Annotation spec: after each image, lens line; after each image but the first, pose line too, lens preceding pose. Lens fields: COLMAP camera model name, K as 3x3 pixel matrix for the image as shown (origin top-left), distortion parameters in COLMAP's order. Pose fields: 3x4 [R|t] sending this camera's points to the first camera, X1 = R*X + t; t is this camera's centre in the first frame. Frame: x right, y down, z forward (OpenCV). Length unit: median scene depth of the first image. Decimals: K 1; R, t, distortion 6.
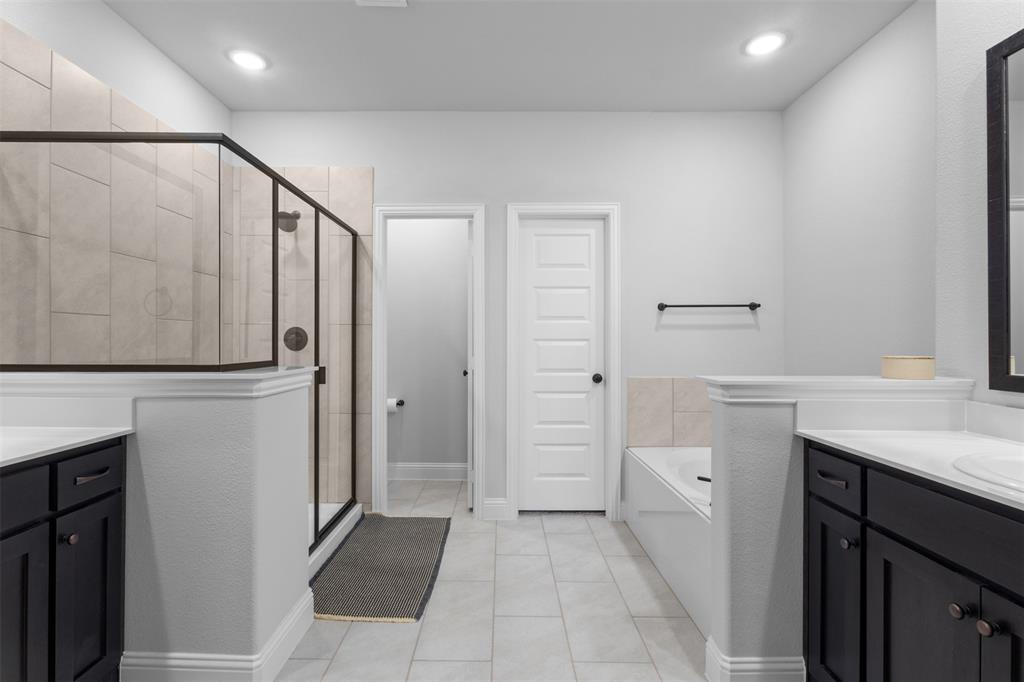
lens RADIAL K [[472.2, 0, 512.7], [0, 472.2, 346.8], [0, 0, 1]] dist [-0.002485, 0.000697]
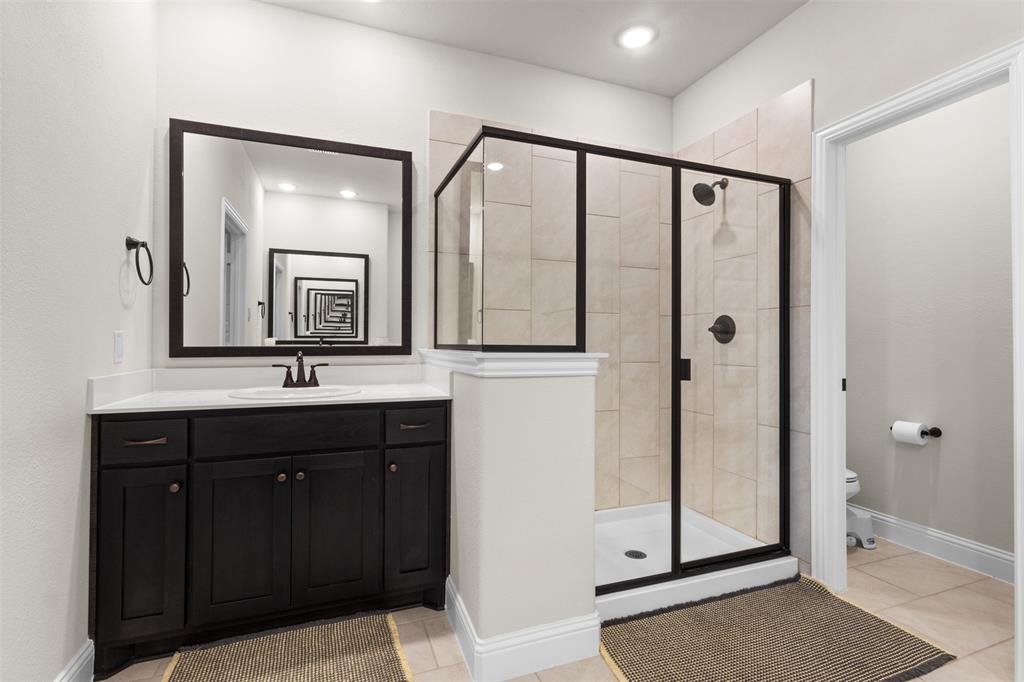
lens RADIAL K [[472.2, 0, 513.5], [0, 472.2, 344.2], [0, 0, 1]] dist [-0.002485, 0.000697]
pose [[0.350959, -0.001159, -0.936390, 0.254715], [-0.016167, 0.999843, -0.007297, 0.028225], [0.936251, 0.017700, 0.350885, 0.451489]]
